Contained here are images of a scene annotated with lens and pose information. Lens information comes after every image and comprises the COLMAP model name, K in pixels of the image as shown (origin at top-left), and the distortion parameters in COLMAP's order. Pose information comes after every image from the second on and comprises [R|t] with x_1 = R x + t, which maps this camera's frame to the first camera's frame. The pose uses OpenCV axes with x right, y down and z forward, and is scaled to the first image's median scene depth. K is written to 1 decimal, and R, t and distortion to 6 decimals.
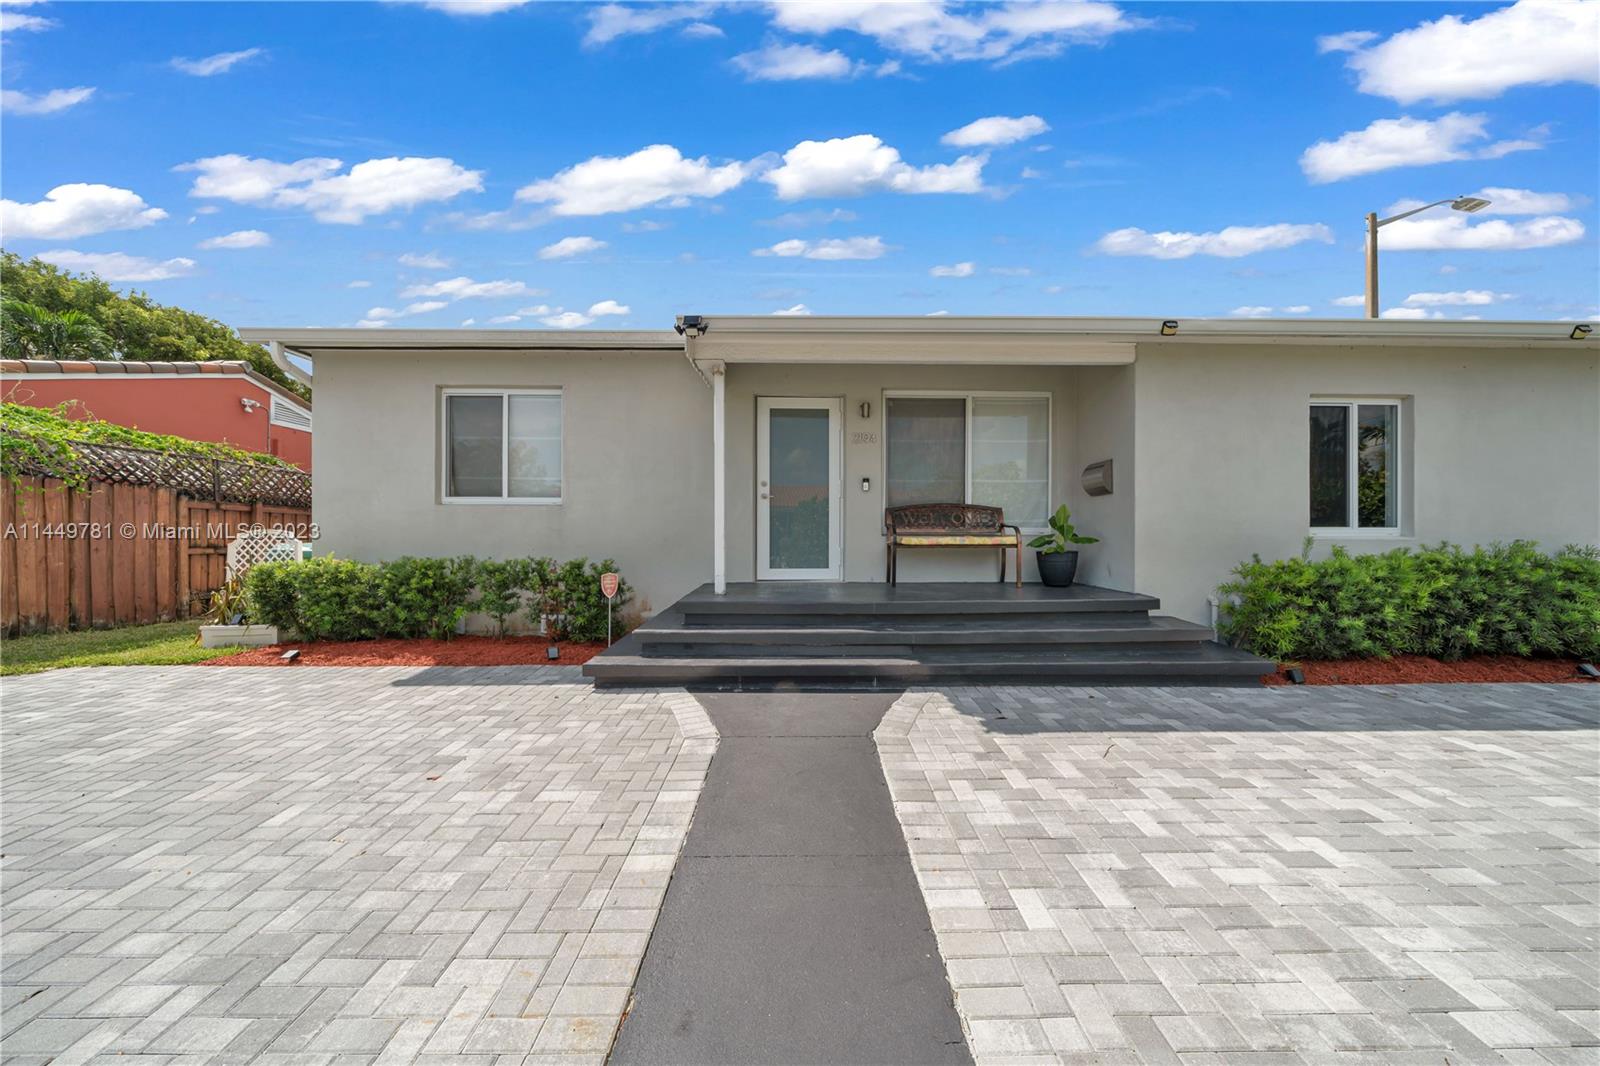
lens RADIAL K [[547.0, 0, 802.7], [0, 547.0, 526.4], [0, 0, 1]] dist [-0.001719, -0.000148]
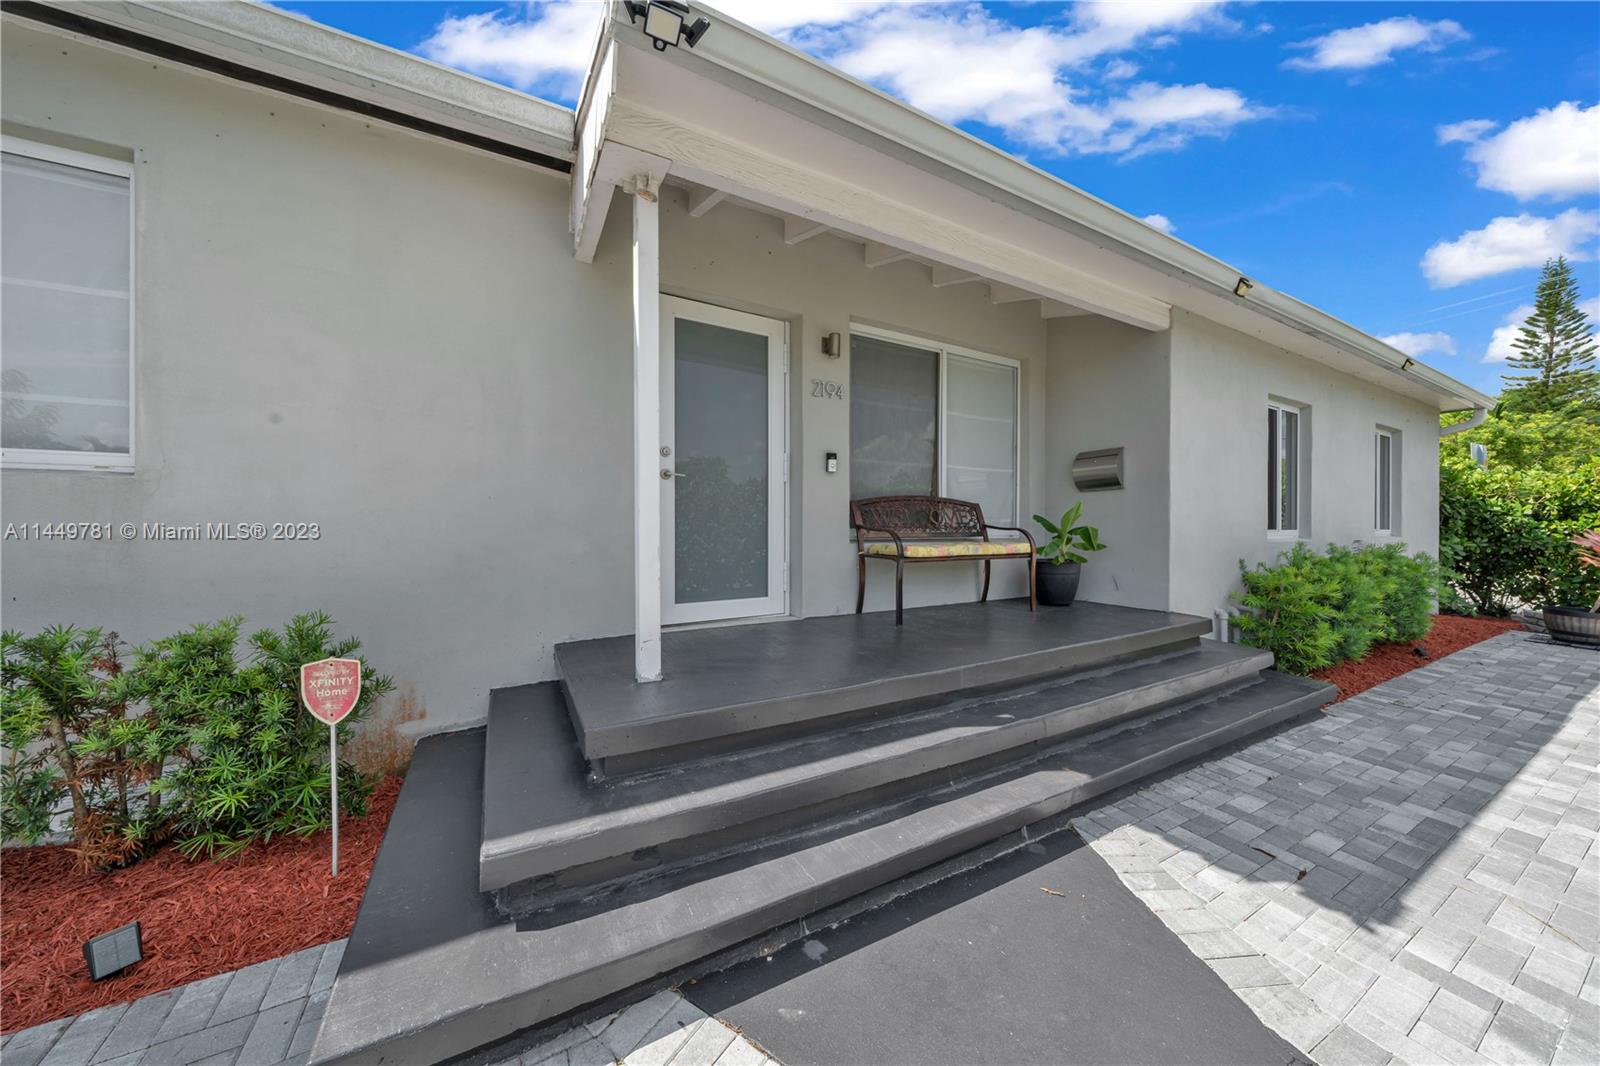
lens RADIAL K [[547.0, 0, 802.7], [0, 547.0, 526.4], [0, 0, 1]] dist [-0.001719, -0.000148]
pose [[0.874967, -0.000560, 0.484182, -0.249633], [-0.005247, 0.999930, 0.010639, -0.010313], [-0.484154, -0.011849, 0.874903, 0.514564]]
